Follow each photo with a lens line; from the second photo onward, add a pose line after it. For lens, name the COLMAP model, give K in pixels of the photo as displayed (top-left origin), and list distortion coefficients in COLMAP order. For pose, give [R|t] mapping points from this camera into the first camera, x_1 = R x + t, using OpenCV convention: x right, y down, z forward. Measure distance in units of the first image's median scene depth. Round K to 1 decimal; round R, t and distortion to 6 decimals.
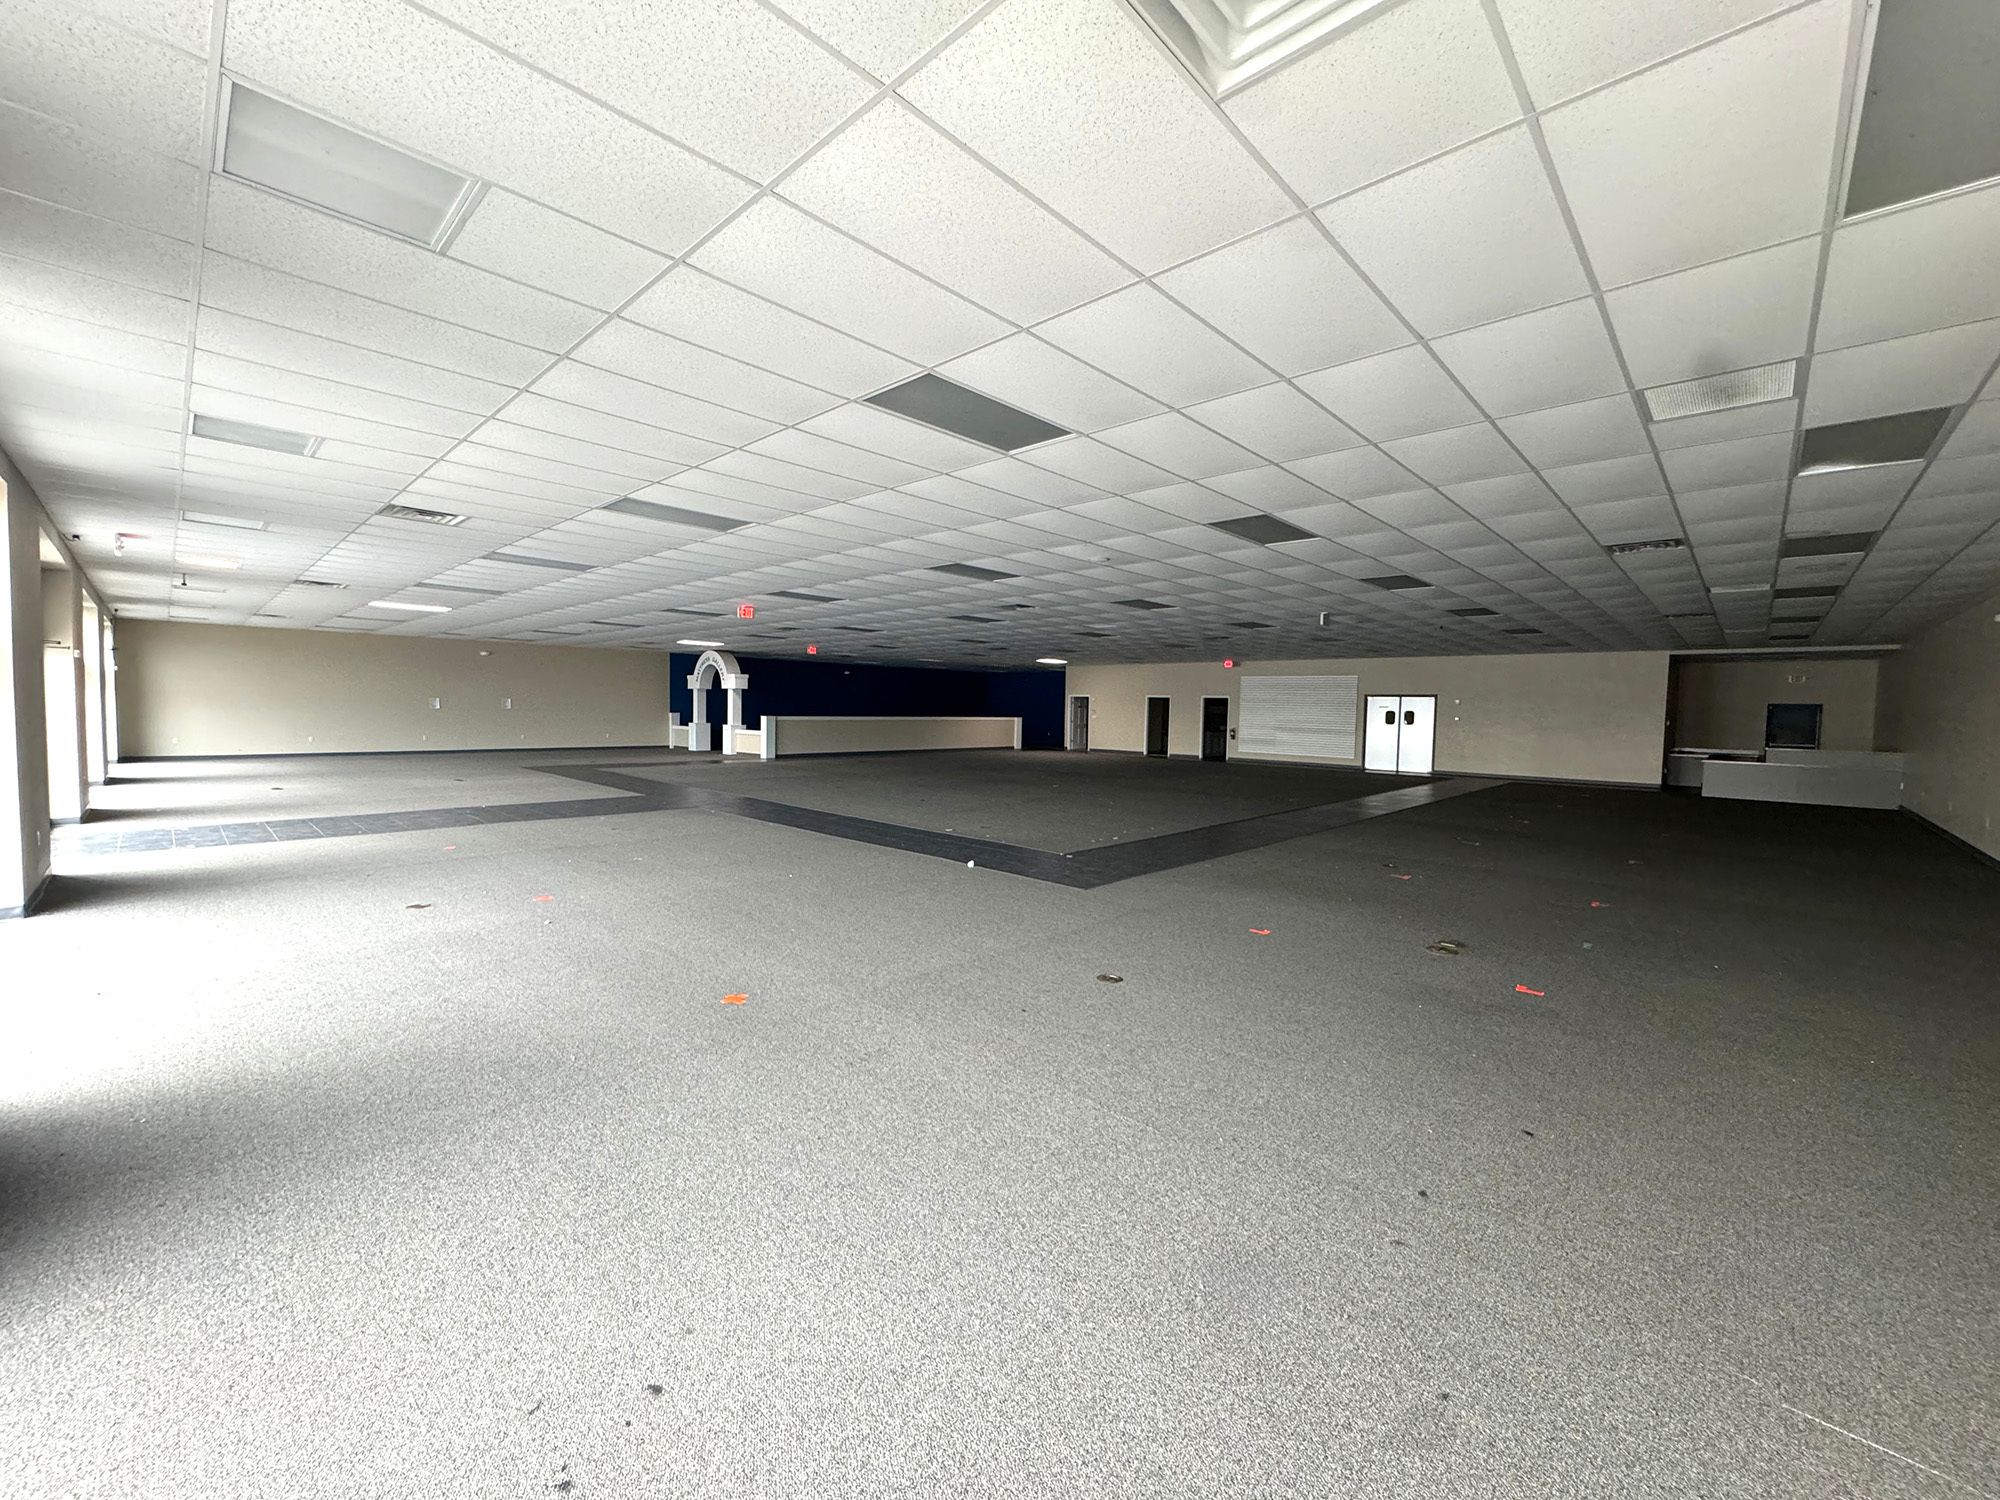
lens RADIAL K [[796.5, 0, 998.2], [0, 796.5, 749.5], [0, 0, 1]] dist [-0.001336, -0.000038]
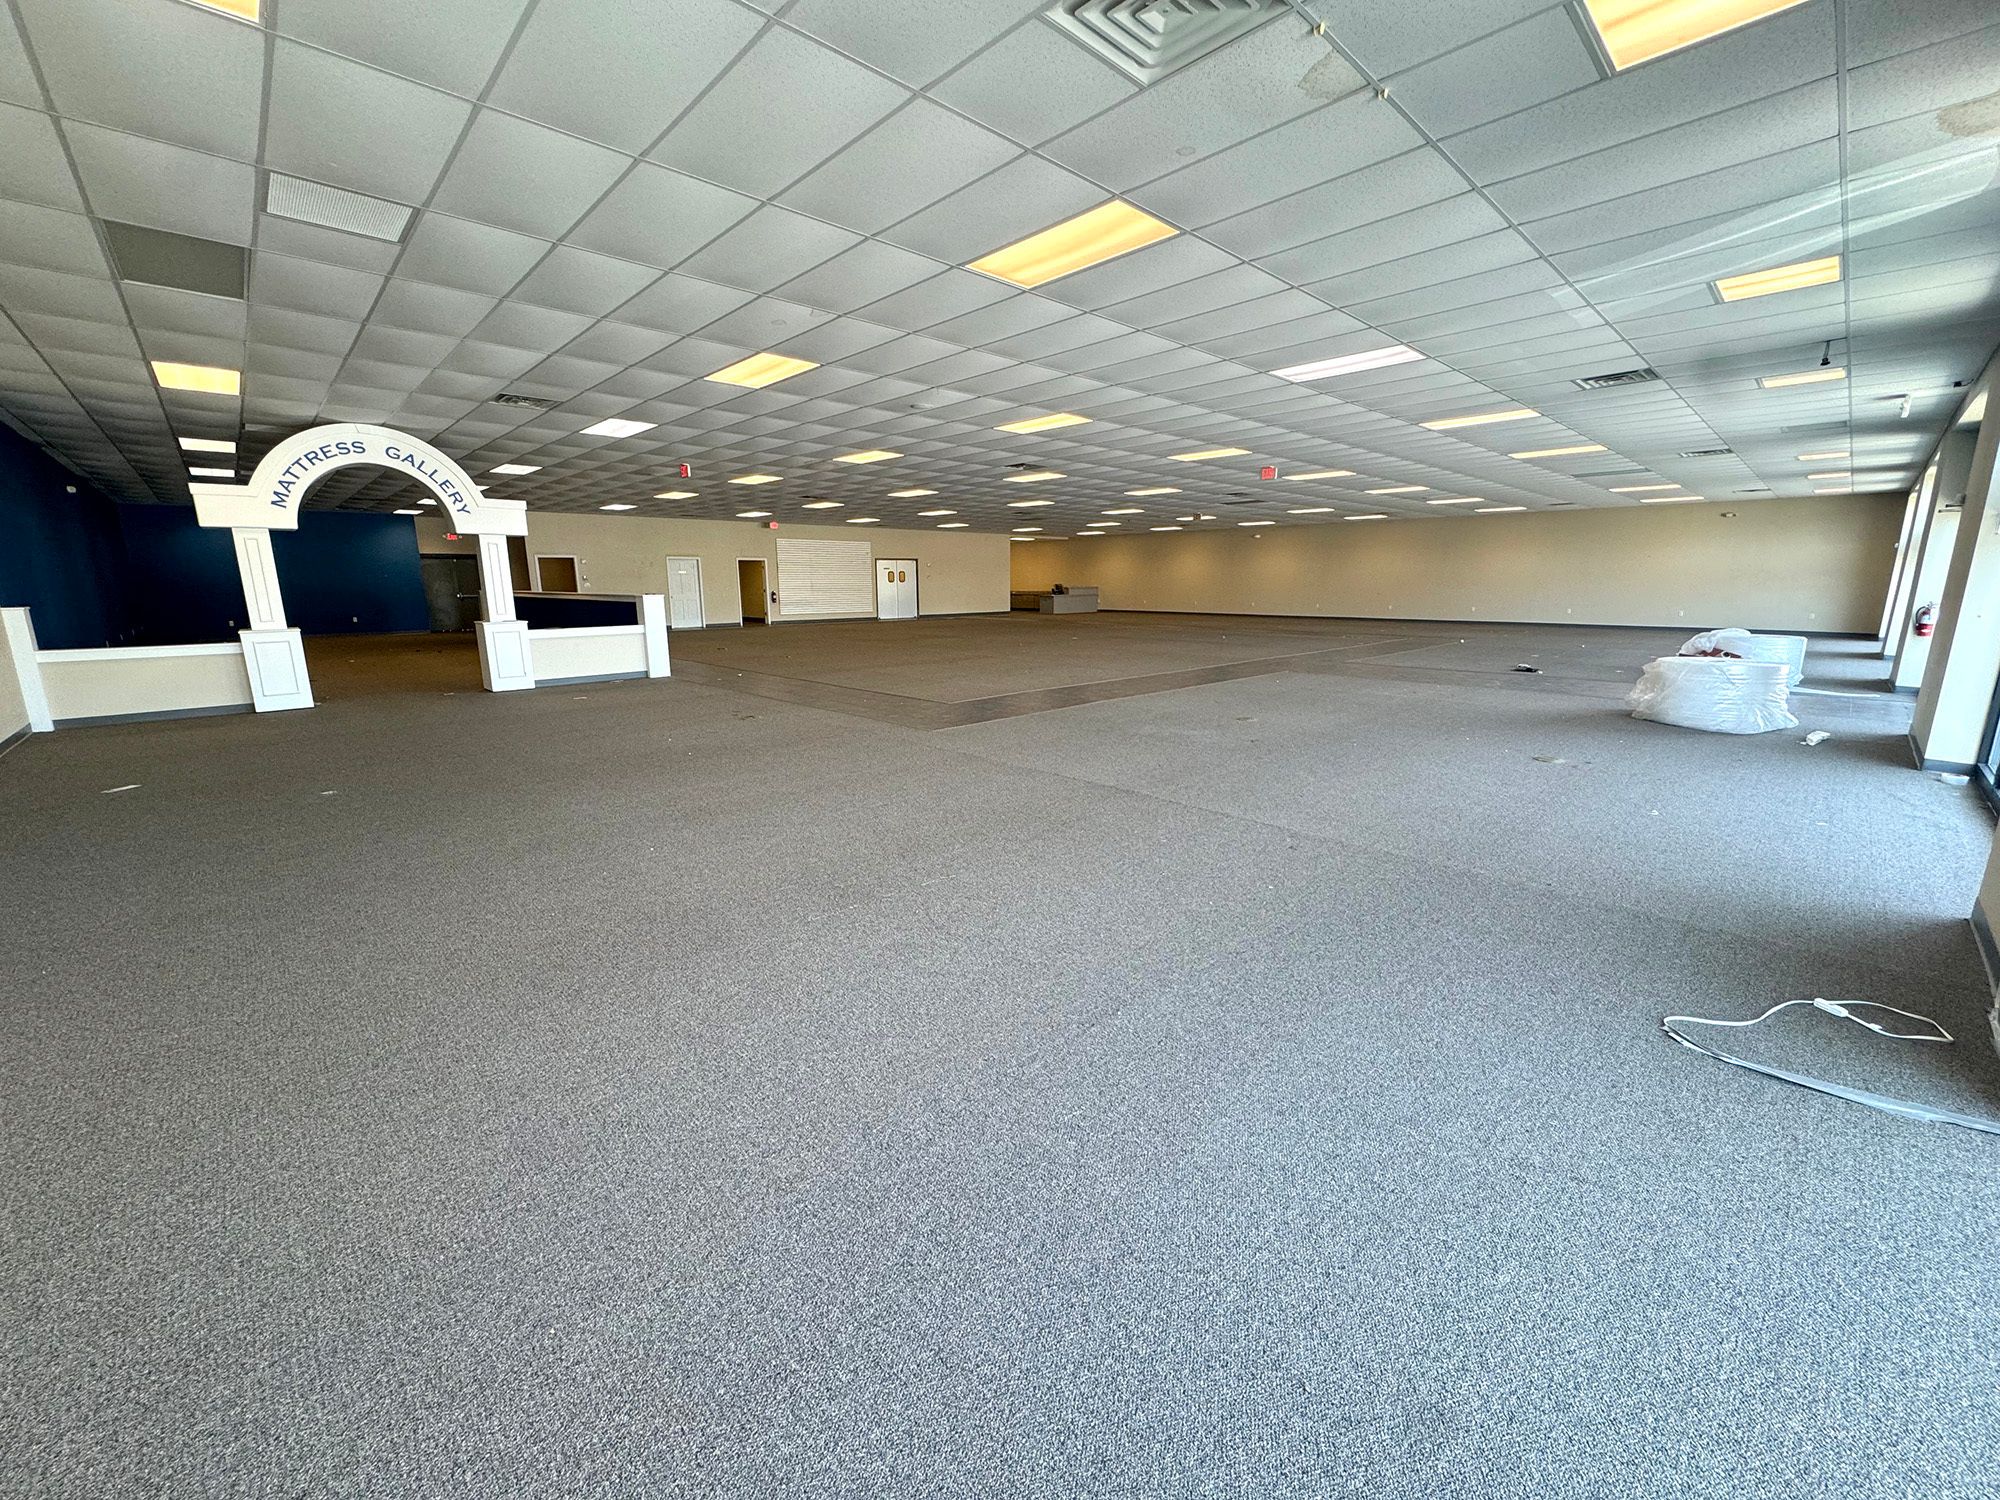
lens RADIAL K [[796.5, 0, 999.3], [0, 796.5, 748.5], [0, 0, 1]] dist [-0.001336, -0.000038]
pose [[0.049177, -0.227338, 0.972574, -0.729270], [0.053803, 0.972941, 0.224703, -0.045812], [-0.997340, 0.041277, 0.060078, 0.699686]]
